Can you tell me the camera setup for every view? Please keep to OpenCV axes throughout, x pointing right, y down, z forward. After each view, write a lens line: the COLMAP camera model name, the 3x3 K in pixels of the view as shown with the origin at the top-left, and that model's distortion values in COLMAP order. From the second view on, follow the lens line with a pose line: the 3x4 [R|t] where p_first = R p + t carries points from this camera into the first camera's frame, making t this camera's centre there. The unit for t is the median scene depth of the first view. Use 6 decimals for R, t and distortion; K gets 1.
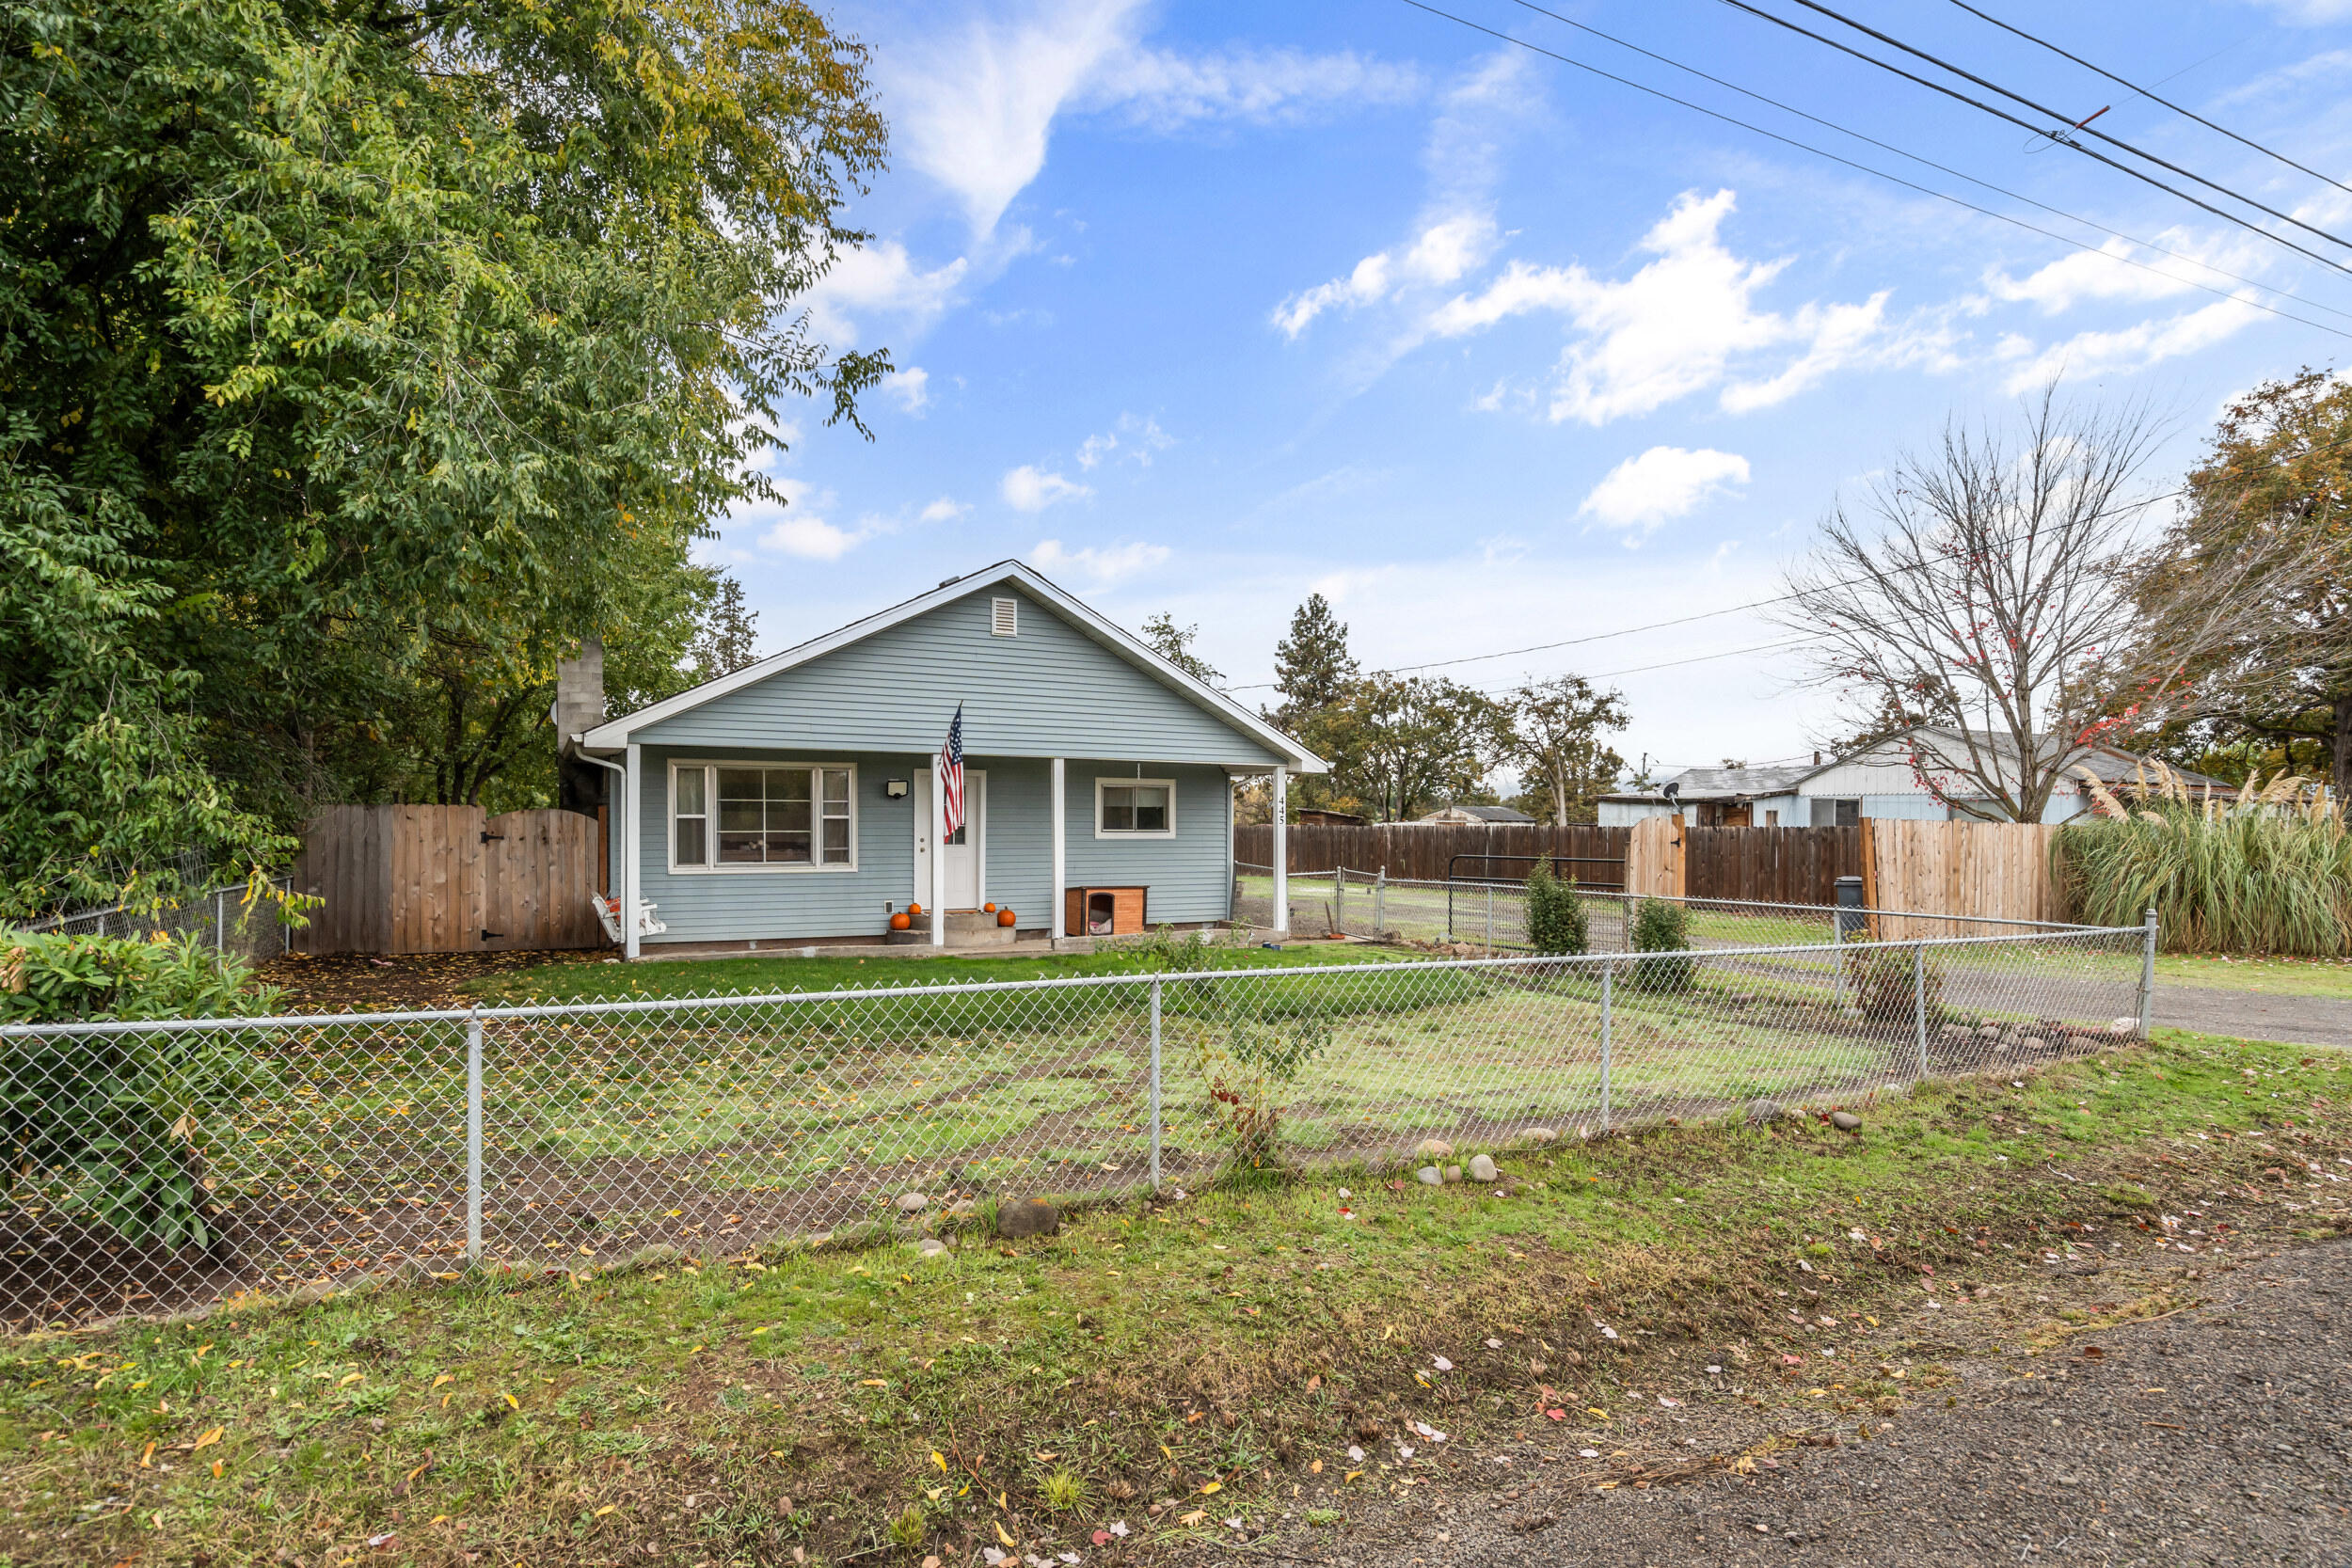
lens RADIAL K [[1281.4, 0, 1176.0], [0, 1281.4, 784.0], [0, 0, 1]] dist [0.000343, 0.000083]
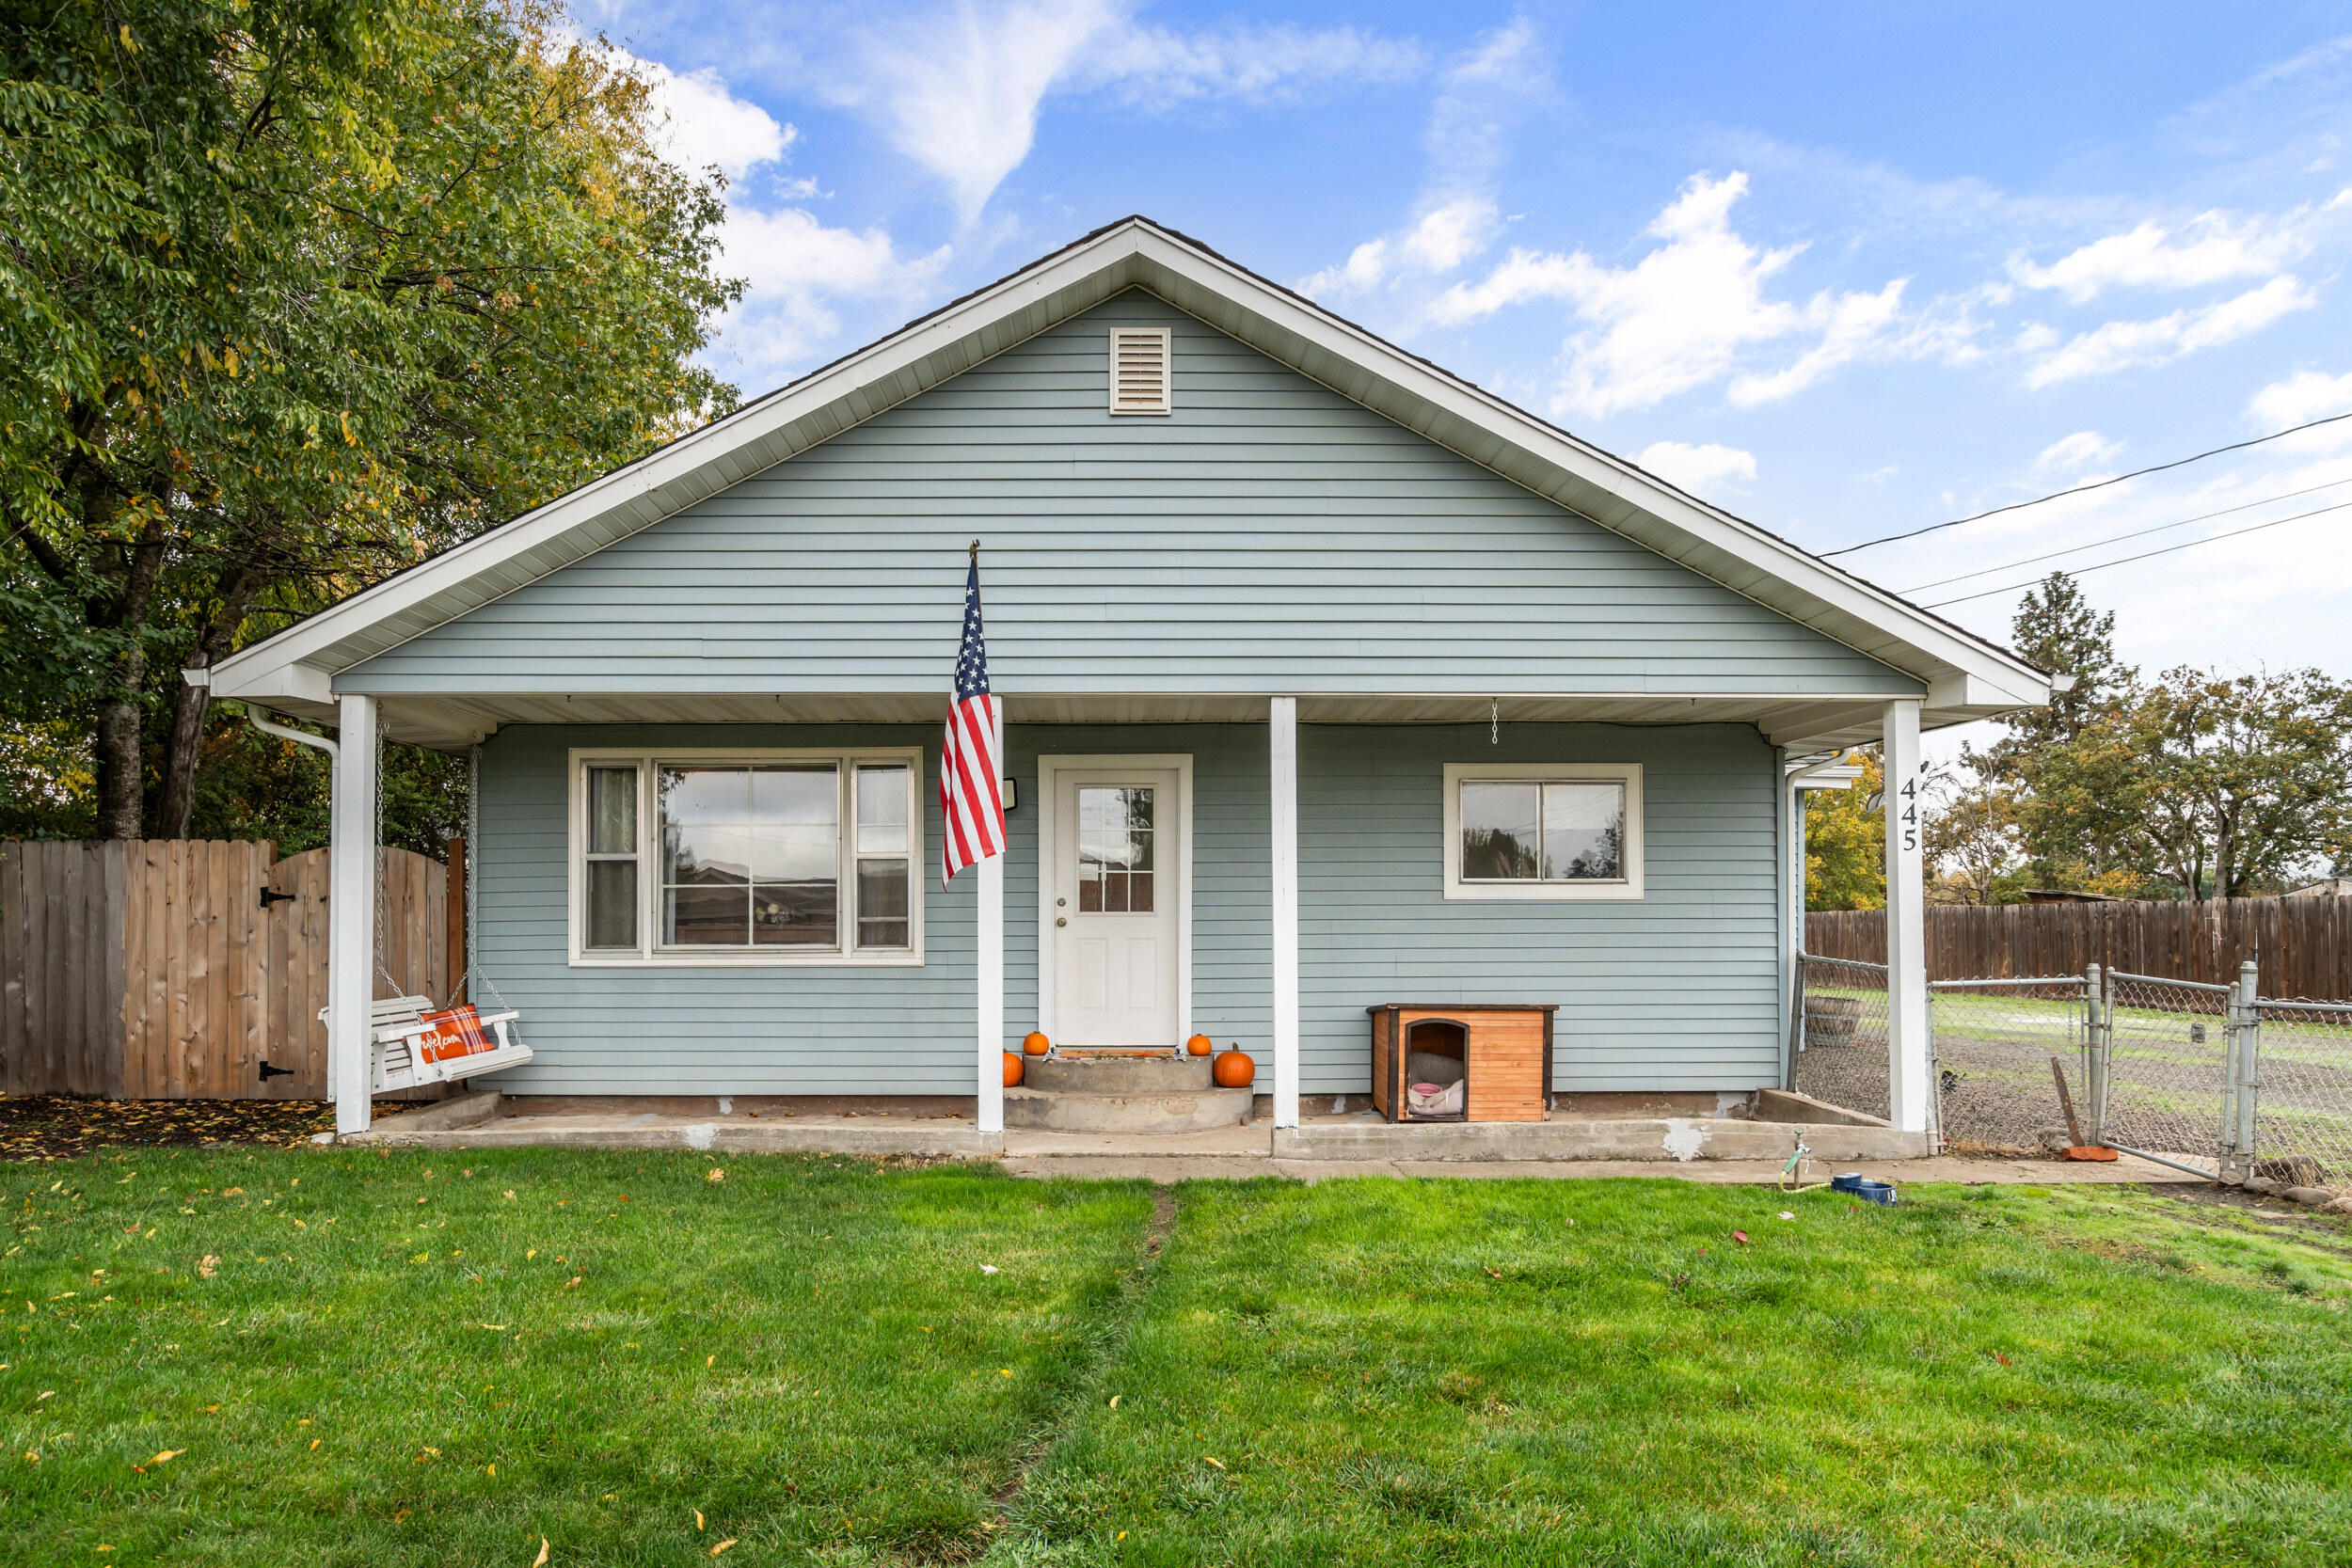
lens RADIAL K [[1361.8, 0, 1173.6], [0, 1361.8, 905.5], [0, 0, 1]] dist [0.001772, 0.000386]
pose [[0.889961, -0.015449, -0.455775, 0.025521], [0.019134, 0.999811, 0.003474, 0.015094], [0.455635, -0.011812, 0.890088, 0.191812]]
